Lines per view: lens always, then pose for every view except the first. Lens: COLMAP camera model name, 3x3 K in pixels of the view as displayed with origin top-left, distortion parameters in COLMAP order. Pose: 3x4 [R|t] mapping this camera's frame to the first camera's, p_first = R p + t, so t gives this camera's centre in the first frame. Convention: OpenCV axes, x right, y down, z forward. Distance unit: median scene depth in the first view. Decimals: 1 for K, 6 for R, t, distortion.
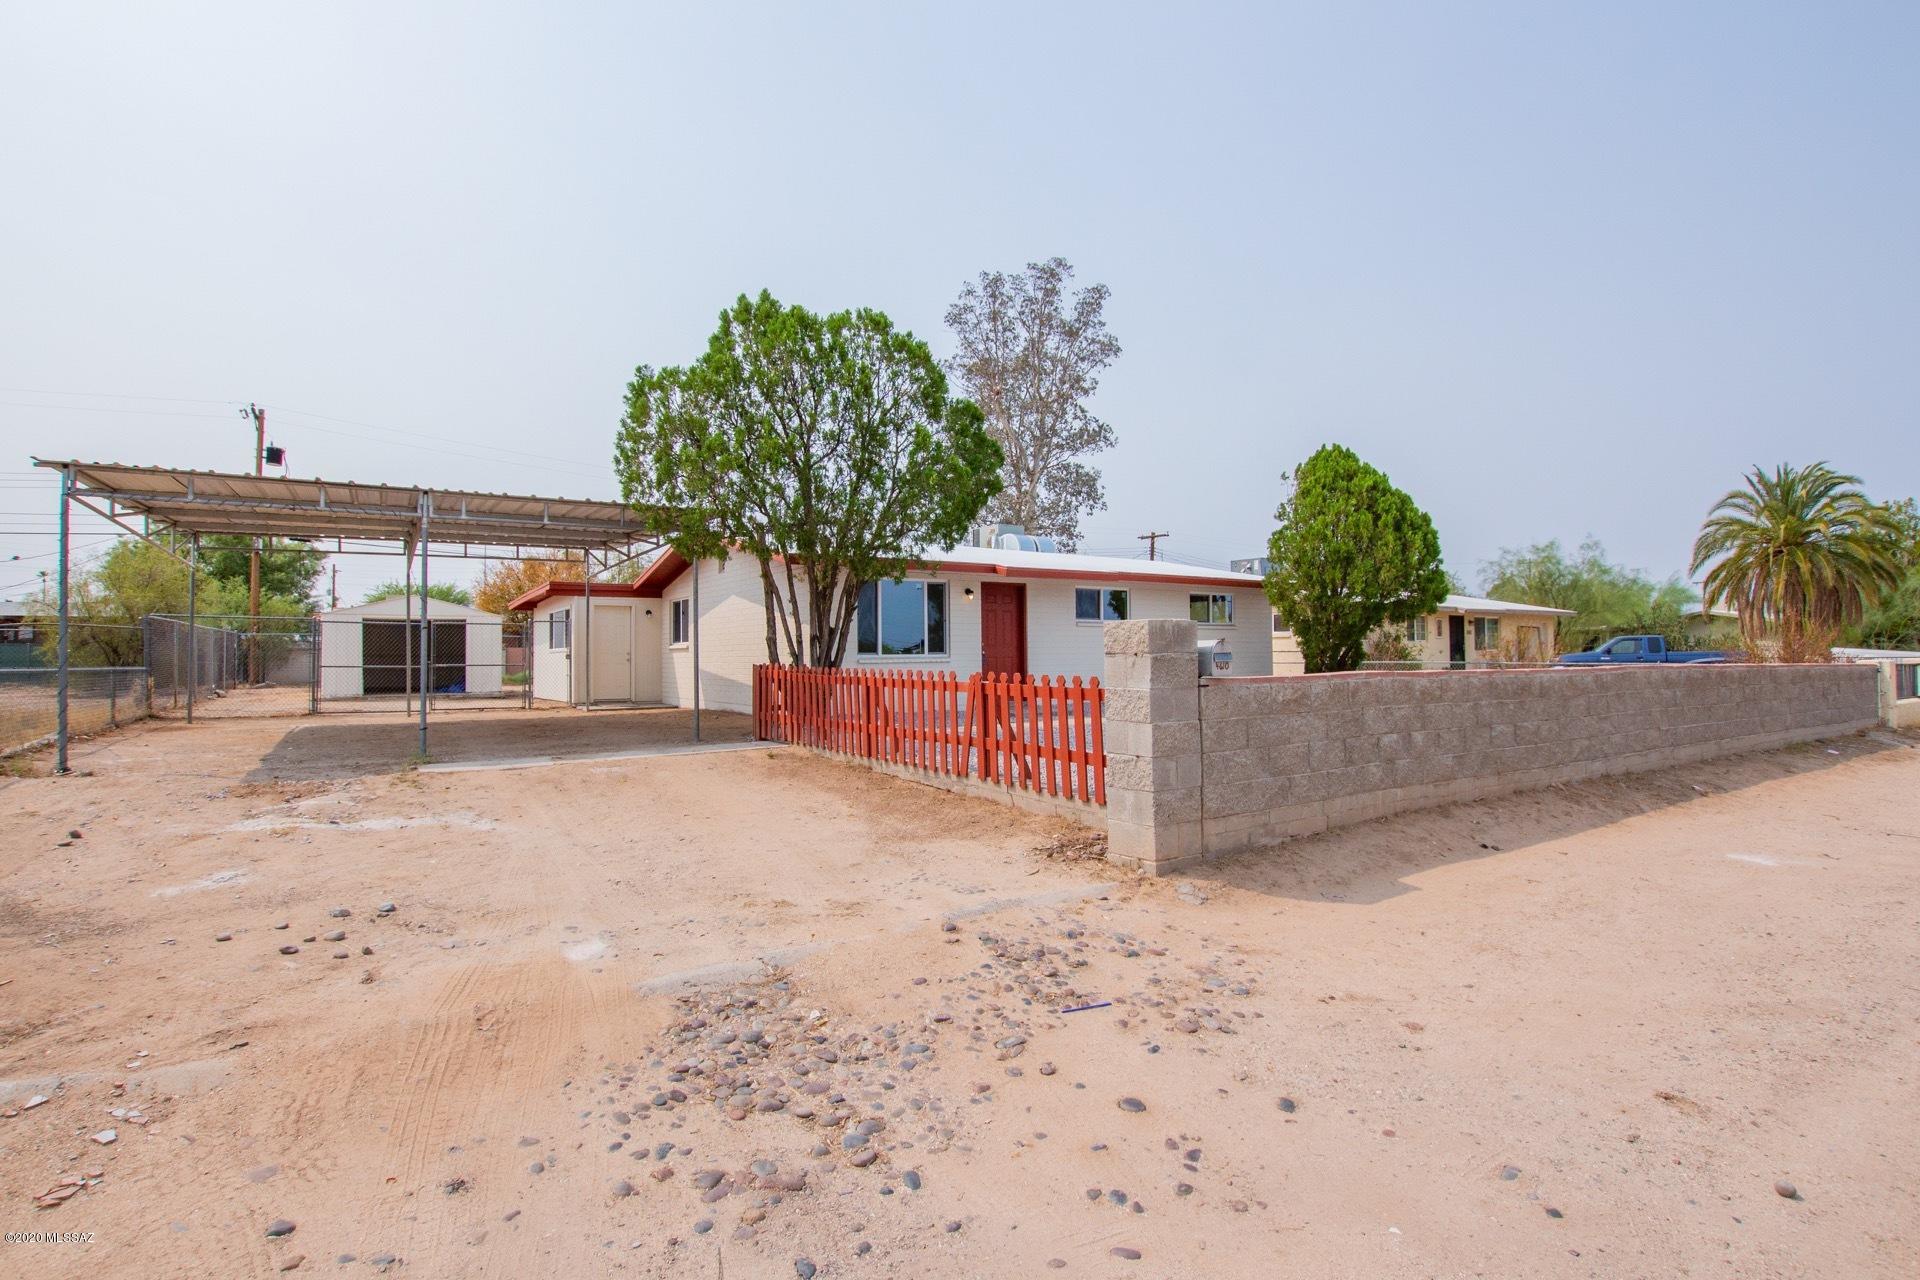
lens RADIAL K [[883.3, 0, 953.6], [0, 883.3, 632.3], [0, 0, 1]] dist [0.005833, -0.000124]
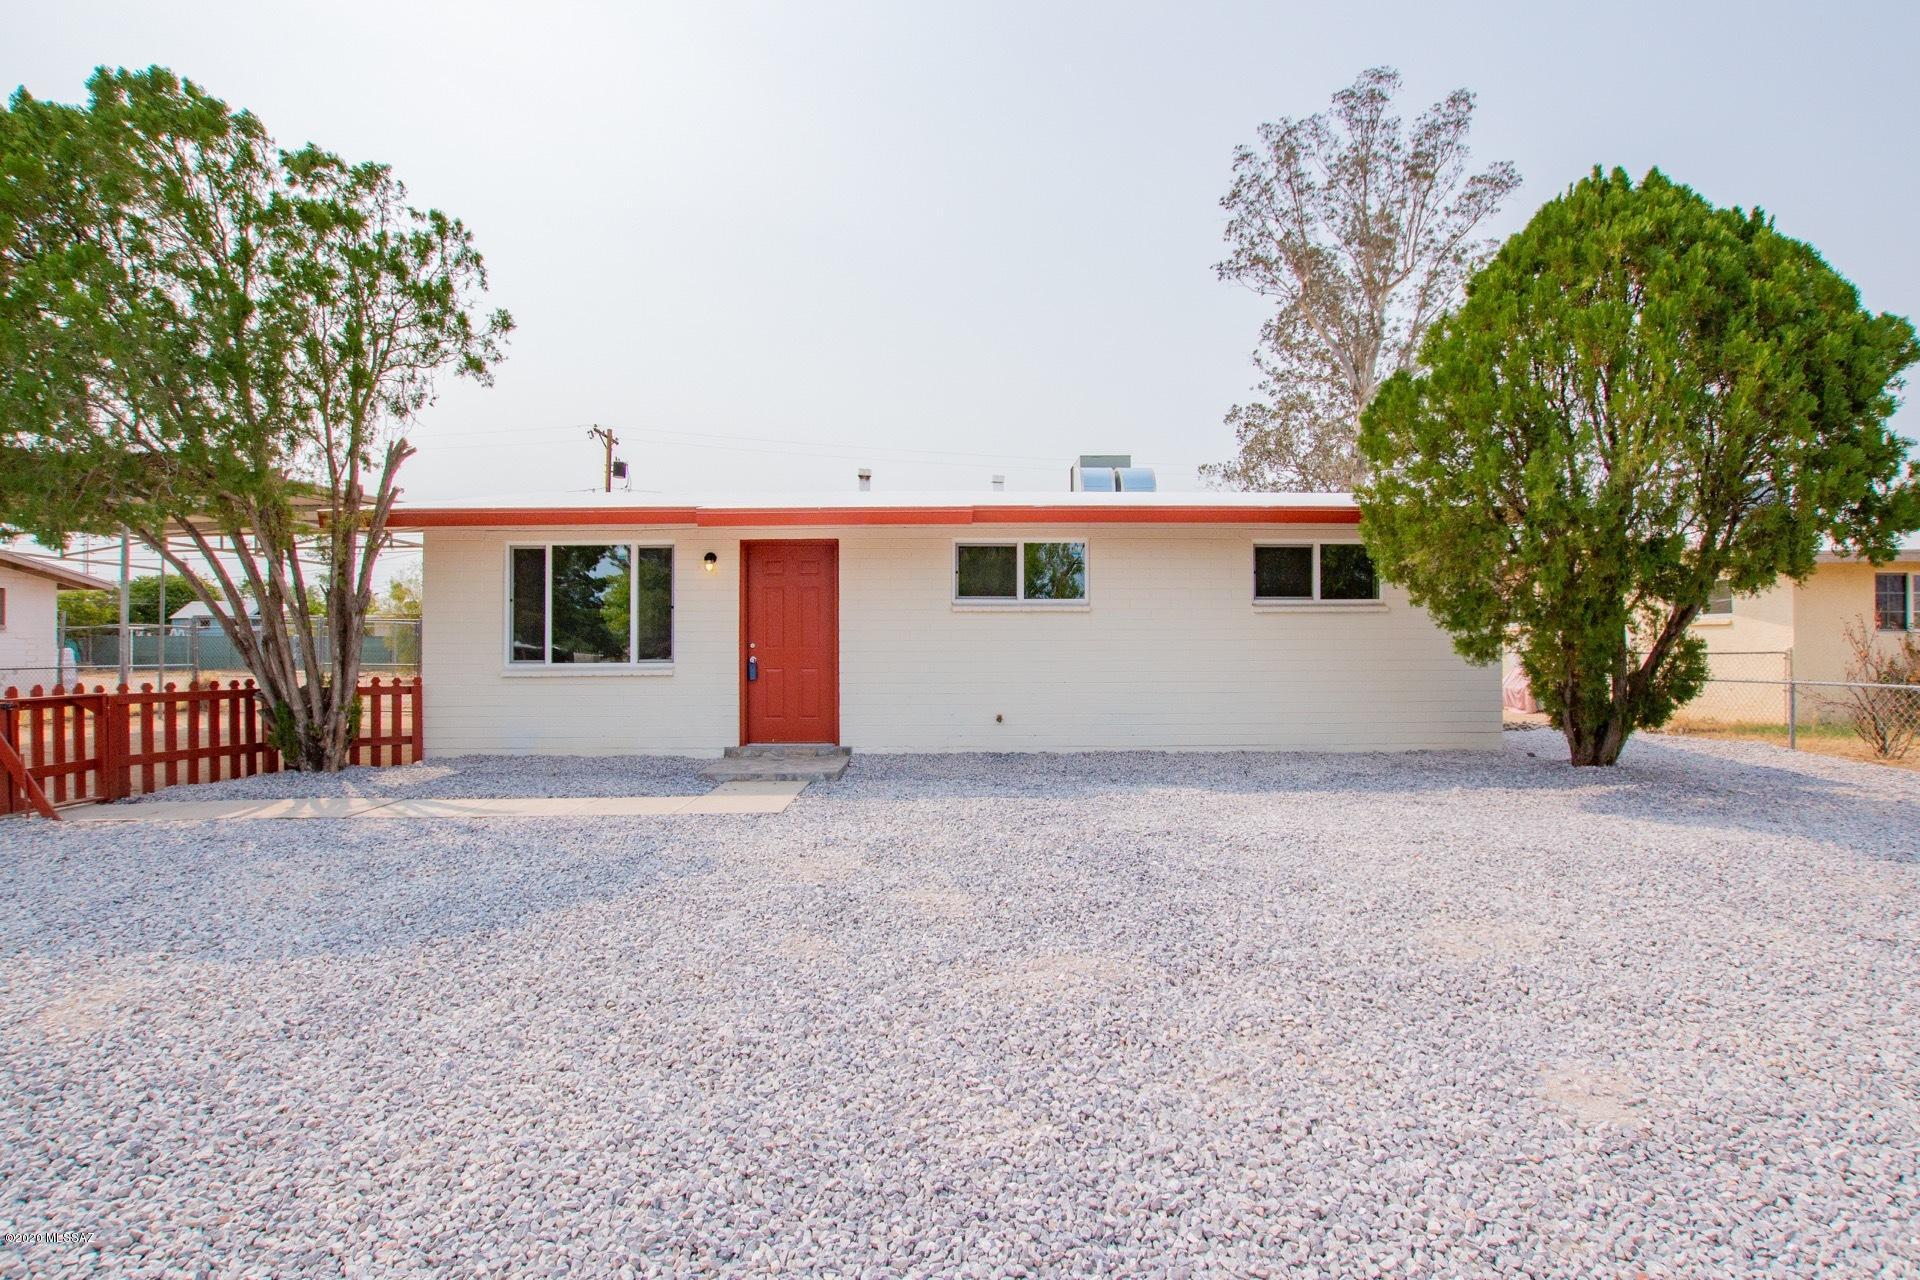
lens RADIAL K [[883.3, 0, 953.6], [0, 883.3, 632.3], [0, 0, 1]] dist [0.005833, -0.000124]
pose [[0.857101, -0.000523, -0.515148, 0.418007], [0.009094, 0.999859, 0.014115, -0.002641], [0.515068, -0.016783, 0.856985, 0.522900]]
